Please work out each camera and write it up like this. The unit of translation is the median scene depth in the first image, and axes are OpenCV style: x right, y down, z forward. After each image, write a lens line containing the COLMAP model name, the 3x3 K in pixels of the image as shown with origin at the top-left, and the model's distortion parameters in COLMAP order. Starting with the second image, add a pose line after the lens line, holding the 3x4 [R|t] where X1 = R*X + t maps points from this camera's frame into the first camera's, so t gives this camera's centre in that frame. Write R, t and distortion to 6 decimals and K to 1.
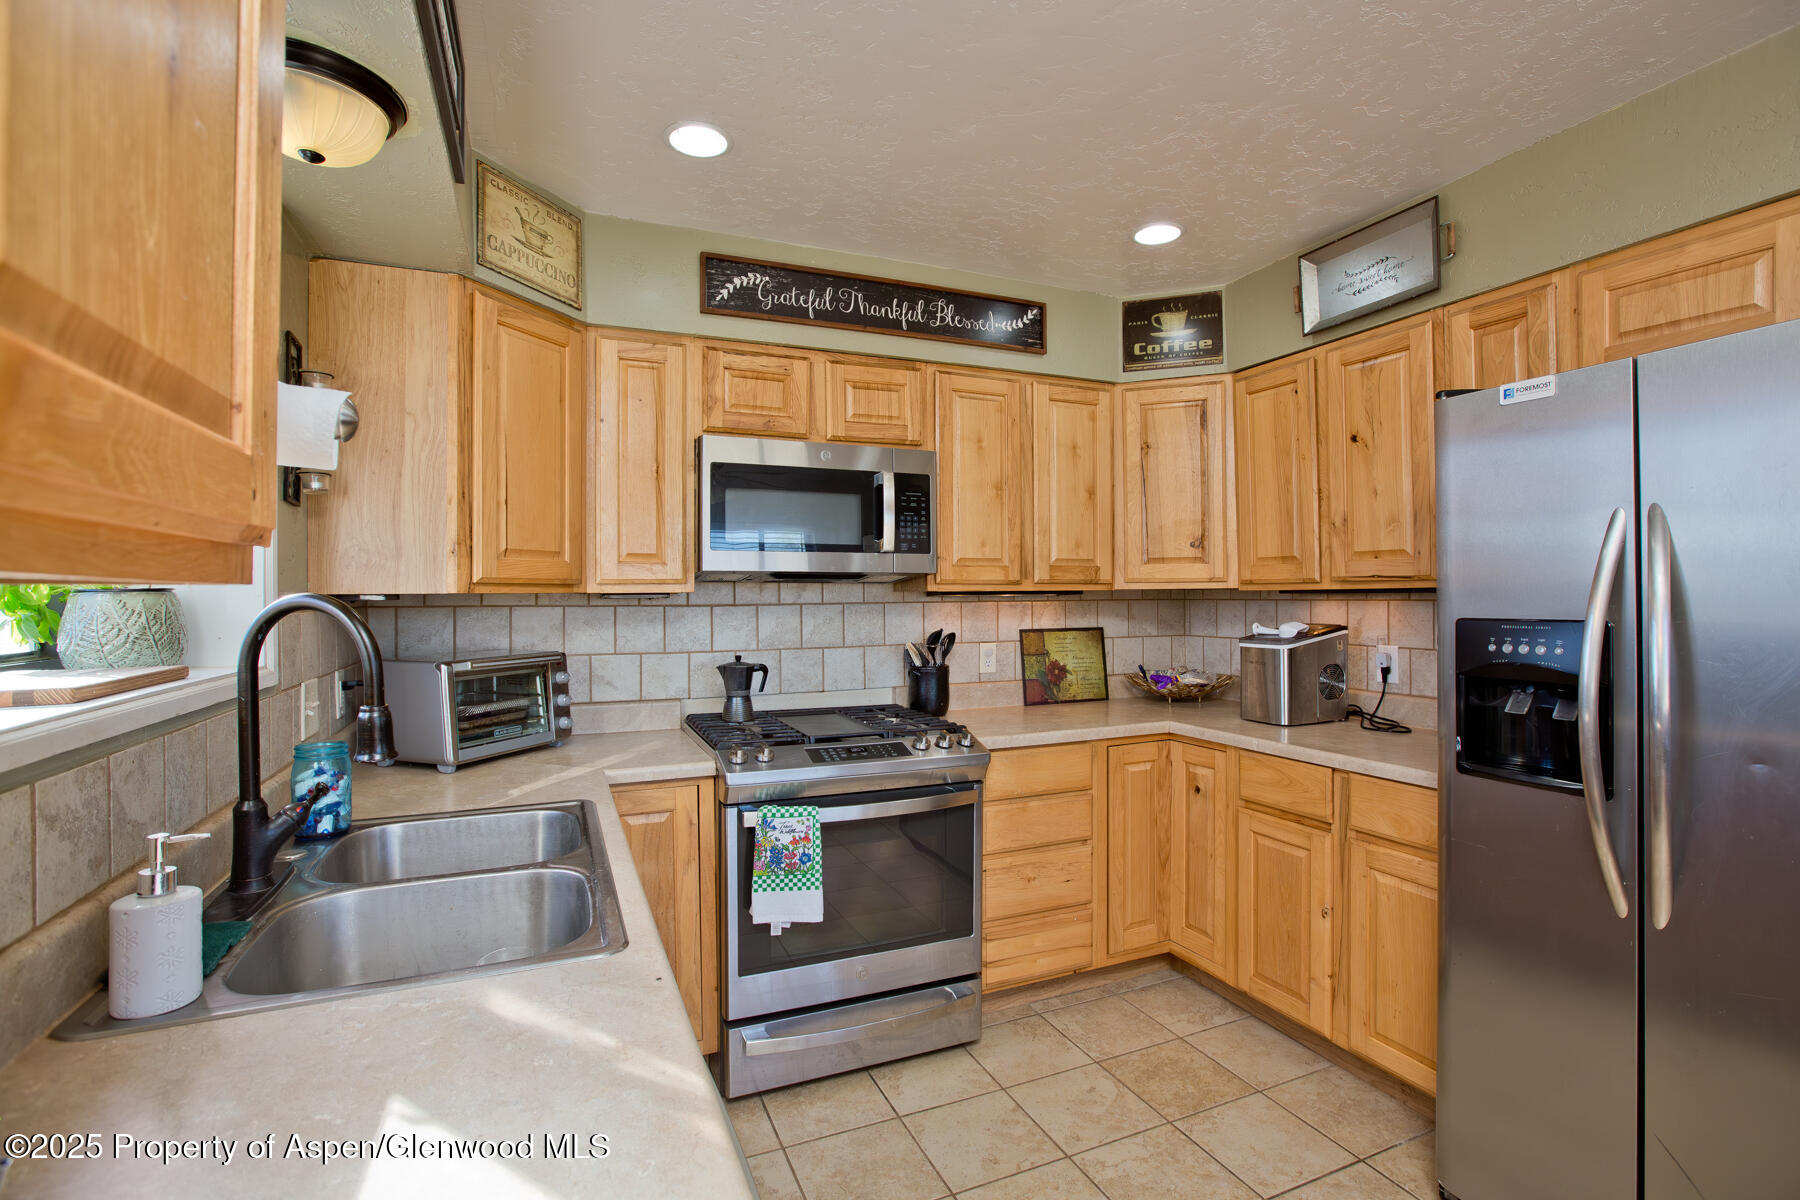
lens RADIAL K [[833.3, 0, 890.5], [0, 833.3, 591.6], [0, 0, 1]] dist [-0.044974, 0.010170]
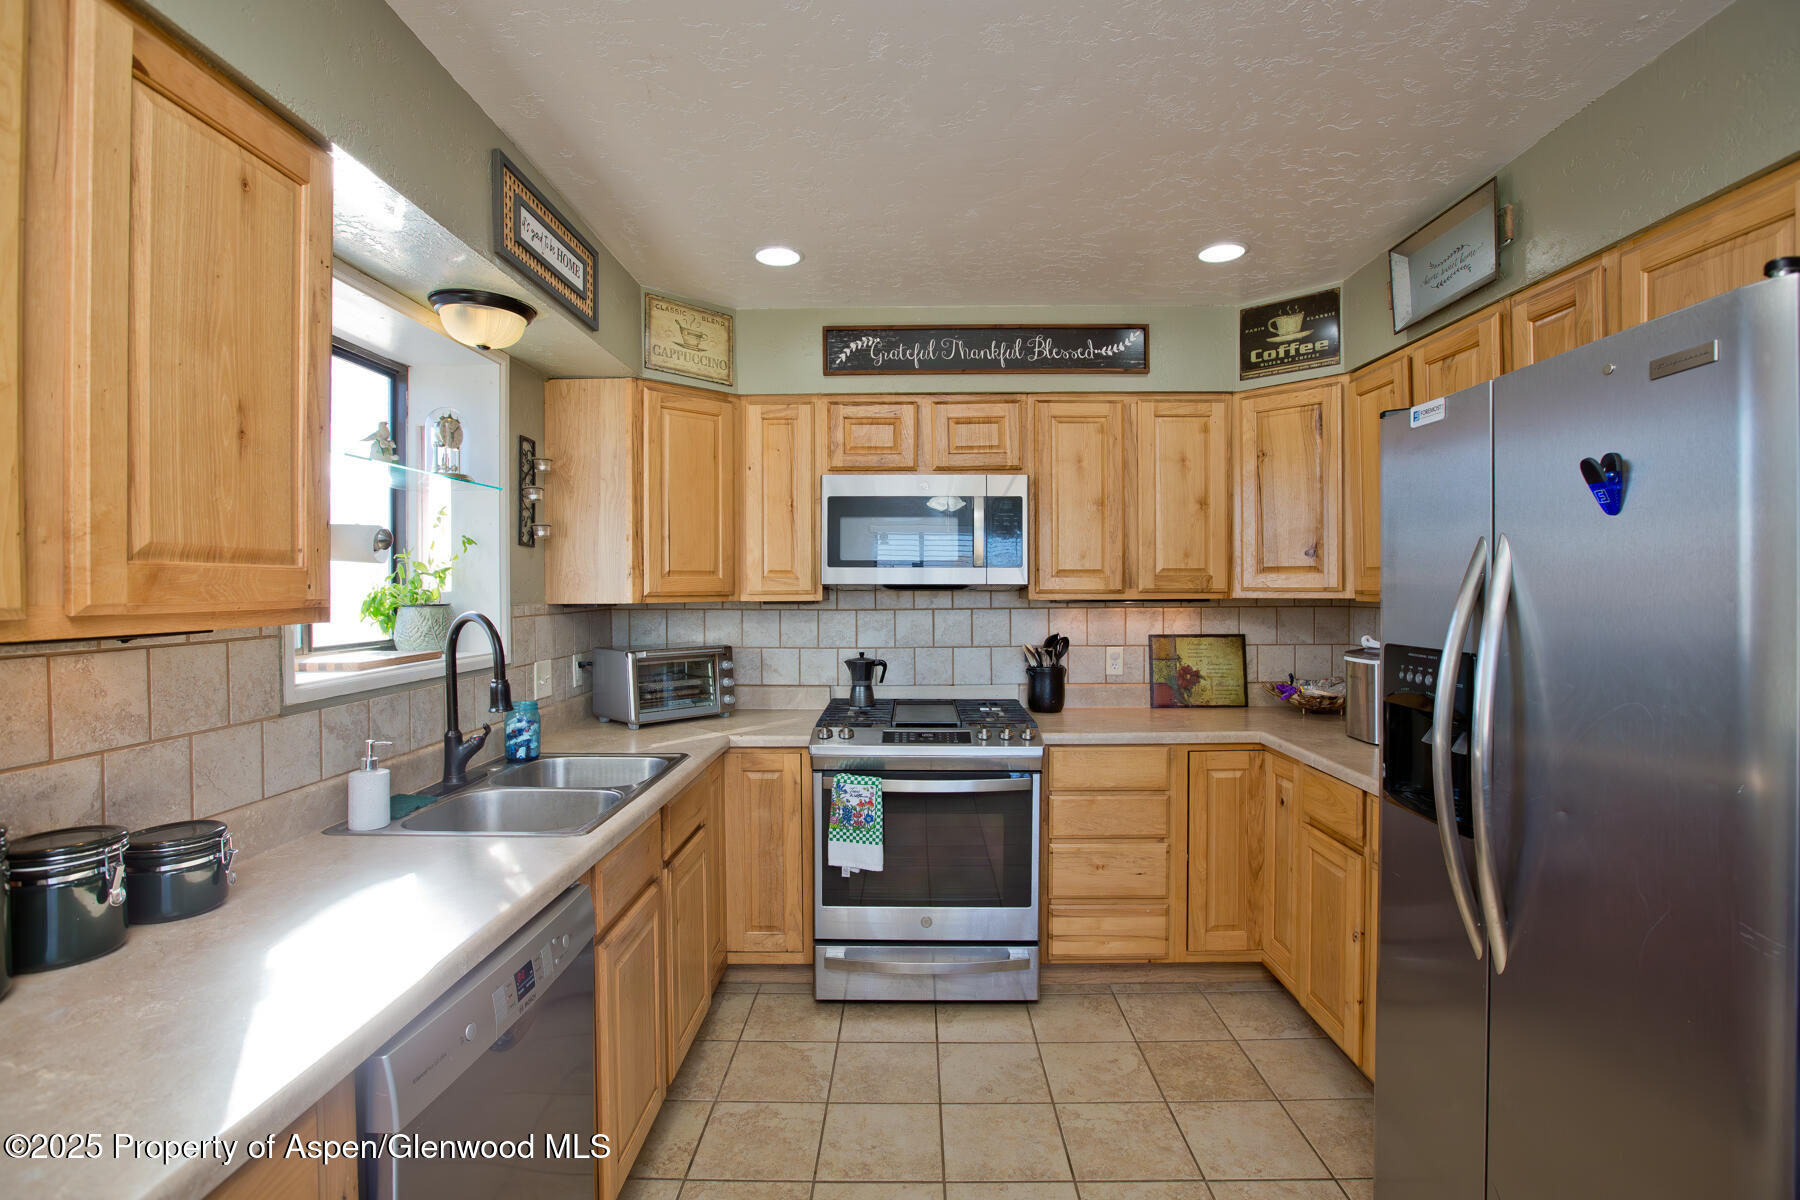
lens RADIAL K [[833.3, 0, 891.5], [0, 833.3, 591.6], [0, 0, 1]] dist [-0.044974, 0.010170]
pose [[0.912715, 0.004627, -0.408571, 0.393458], [0.000806, 0.999914, 0.013124, -0.030983], [0.408596, -0.012308, 0.912632, -0.105782]]
